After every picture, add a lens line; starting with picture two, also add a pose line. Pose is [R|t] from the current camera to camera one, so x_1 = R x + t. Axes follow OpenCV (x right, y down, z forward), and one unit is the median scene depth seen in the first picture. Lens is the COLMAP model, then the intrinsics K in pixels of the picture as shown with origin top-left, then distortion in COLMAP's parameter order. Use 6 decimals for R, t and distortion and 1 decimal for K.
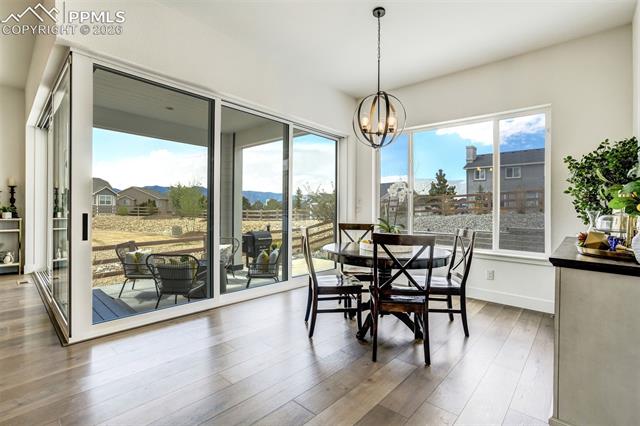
lens RADIAL K [[295.4, 0, 319.0], [0, 295.4, 209.9], [0, 0, 1]] dist [-0.021575, 0.000315]
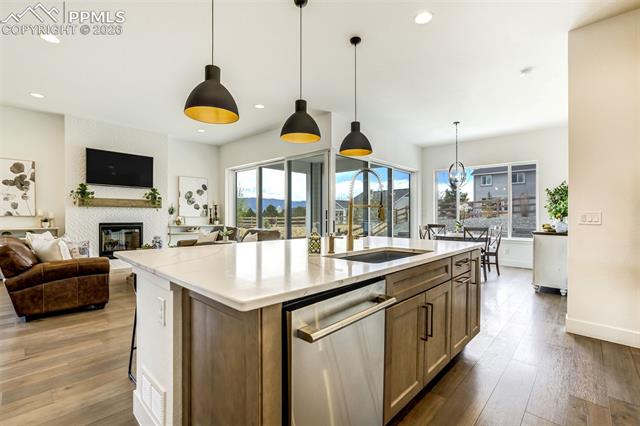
lens RADIAL K [[295.4, 0, 323.0], [0, 295.4, 217.5], [0, 0, 1]] dist [-0.021575, 0.000315]
pose [[0.999882, -0.015268, -0.001406, -0.131961], [0.015277, 0.999857, 0.007242, -0.004877], [0.001296, -0.007262, 0.999973, -0.195887]]
